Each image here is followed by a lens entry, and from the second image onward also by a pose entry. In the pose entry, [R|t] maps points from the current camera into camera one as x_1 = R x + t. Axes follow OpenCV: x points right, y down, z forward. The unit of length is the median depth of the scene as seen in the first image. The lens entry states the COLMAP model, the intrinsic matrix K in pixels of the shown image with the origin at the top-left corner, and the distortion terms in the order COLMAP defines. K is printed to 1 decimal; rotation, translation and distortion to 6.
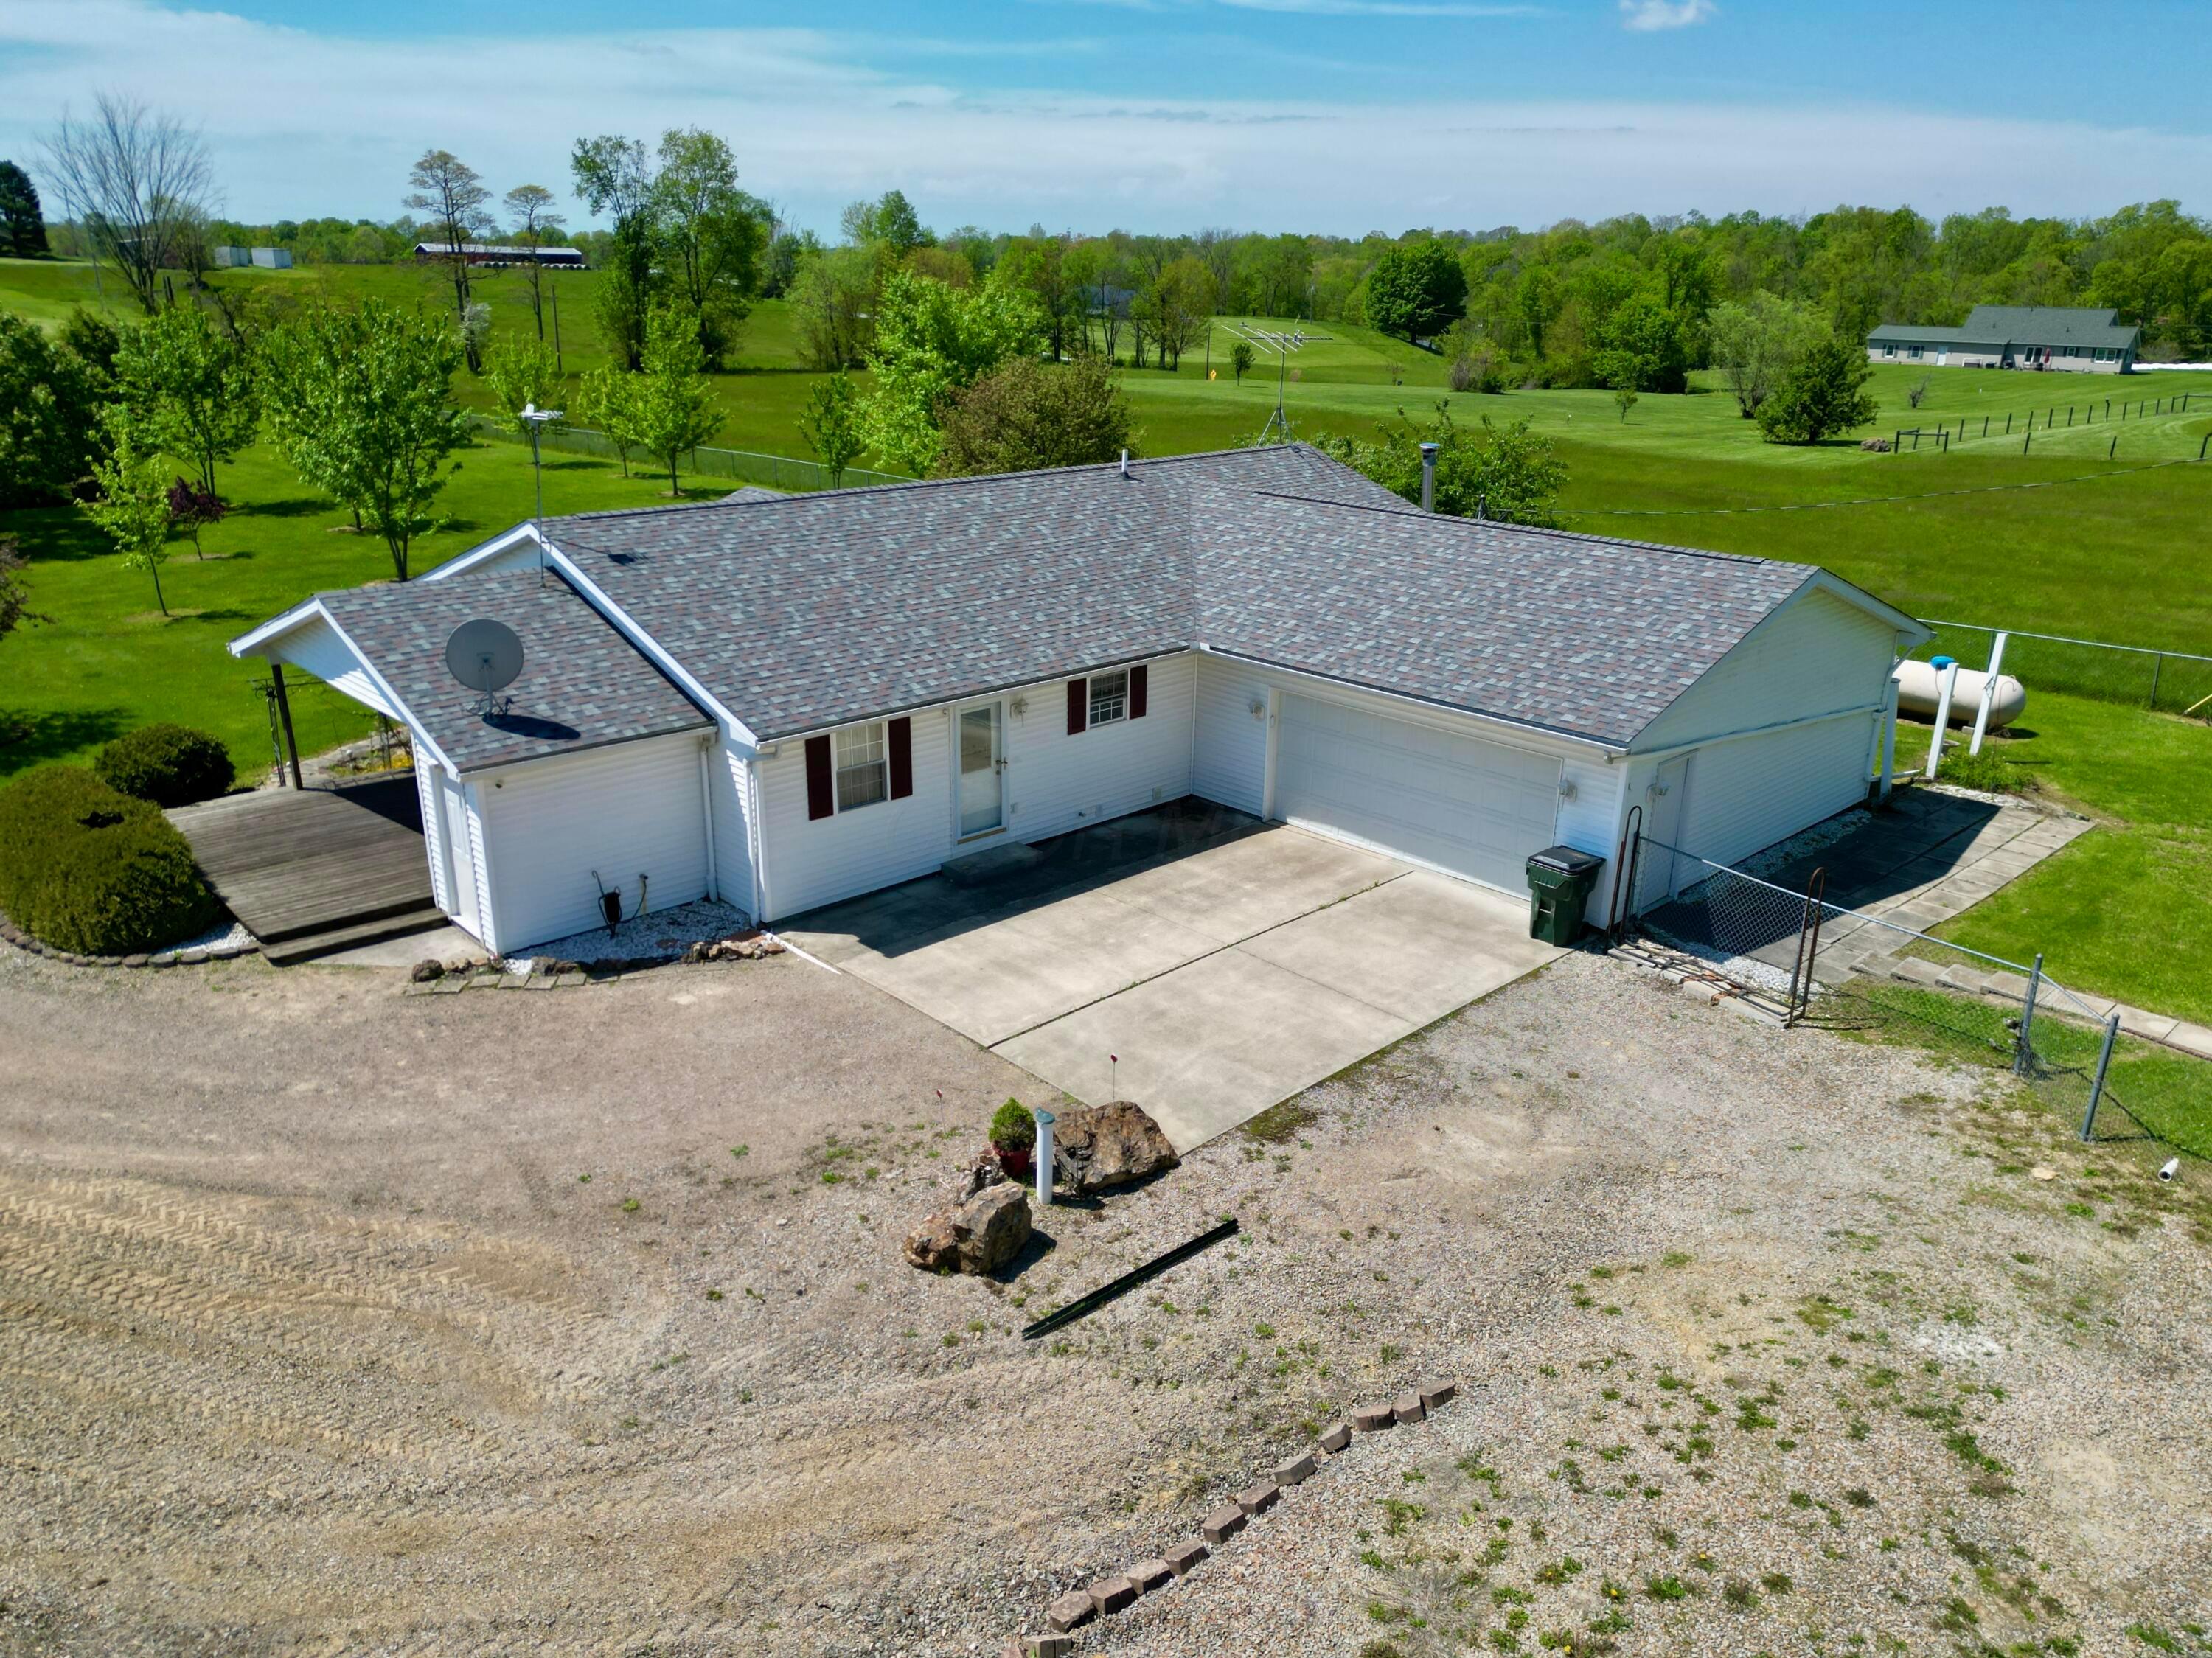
lens RADIAL K [[1559.6, 0, 1102.2], [0, 1559.6, 806.8], [0, 0, 1]] dist [0.083162, -0.081633]
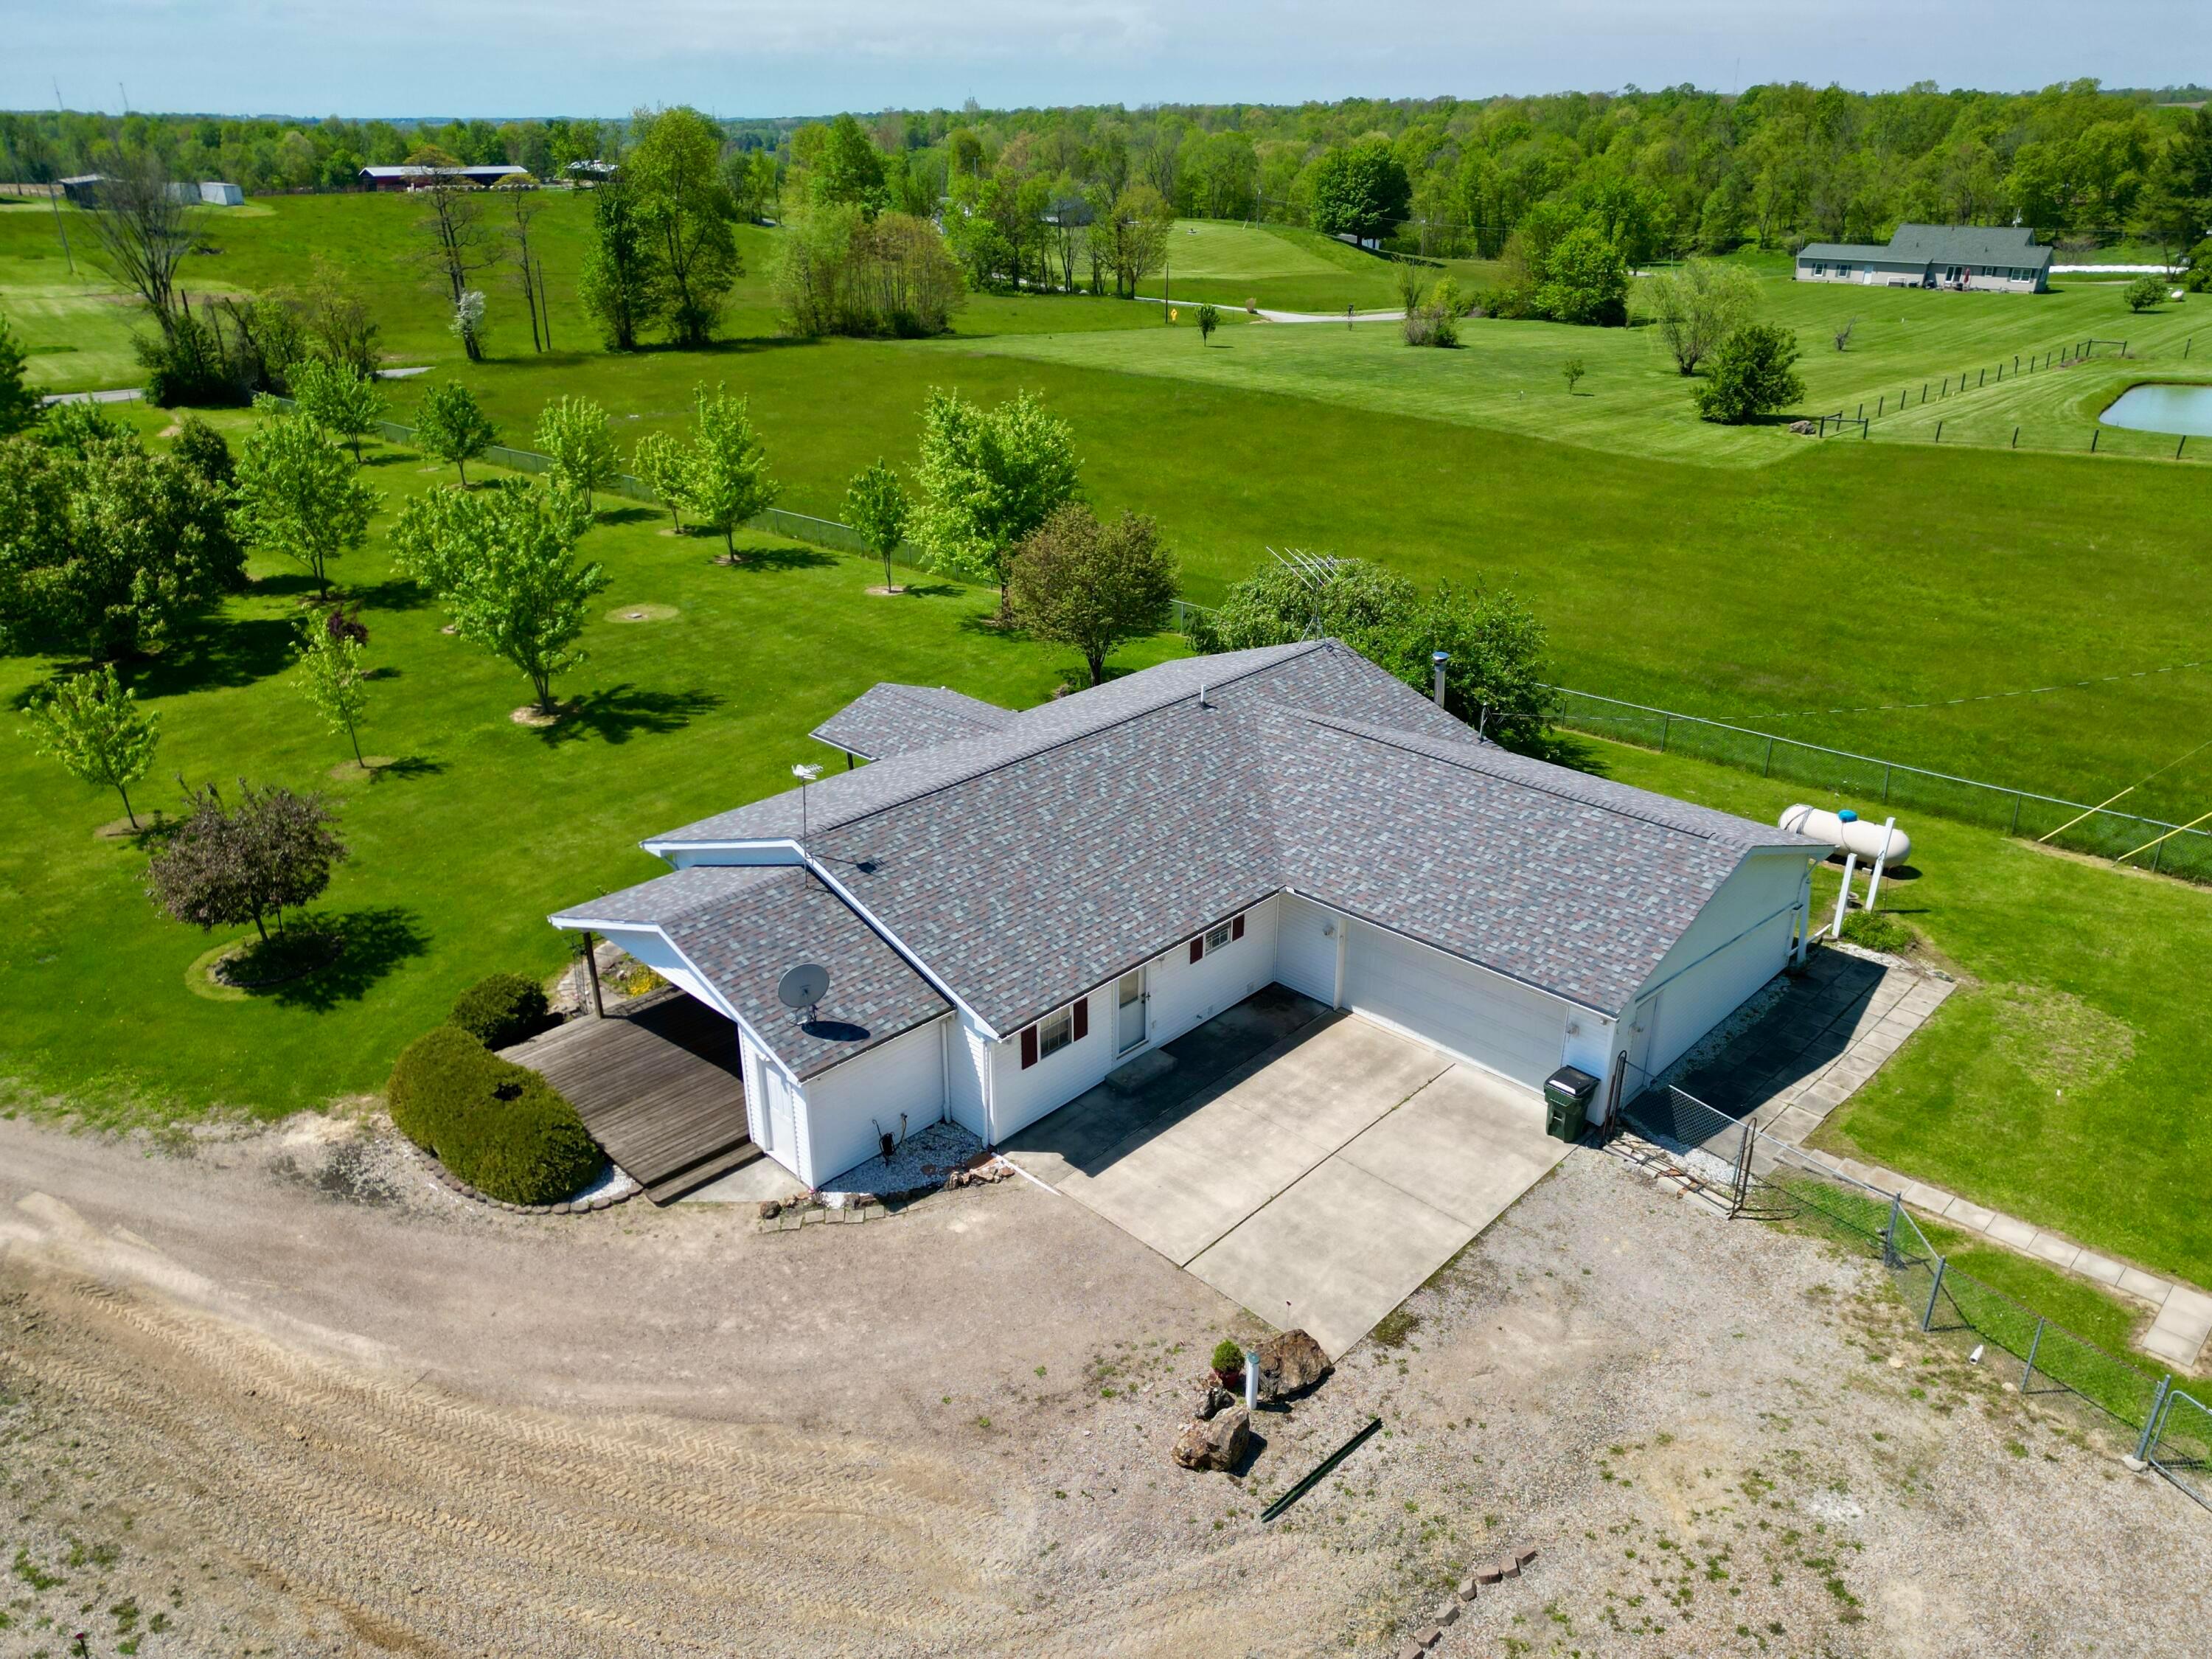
lens RADIAL K [[1529.1, 0, 1101.5], [0, 1529.1, 805.7], [0, 0, 1]] dist [0.087808, -0.089180]
pose [[0.999083, -0.032021, 0.028412, -0.158931], [0.029688, 0.996427, 0.079068, -0.348589], [-0.030842, -0.078152, 0.996464, -0.343977]]
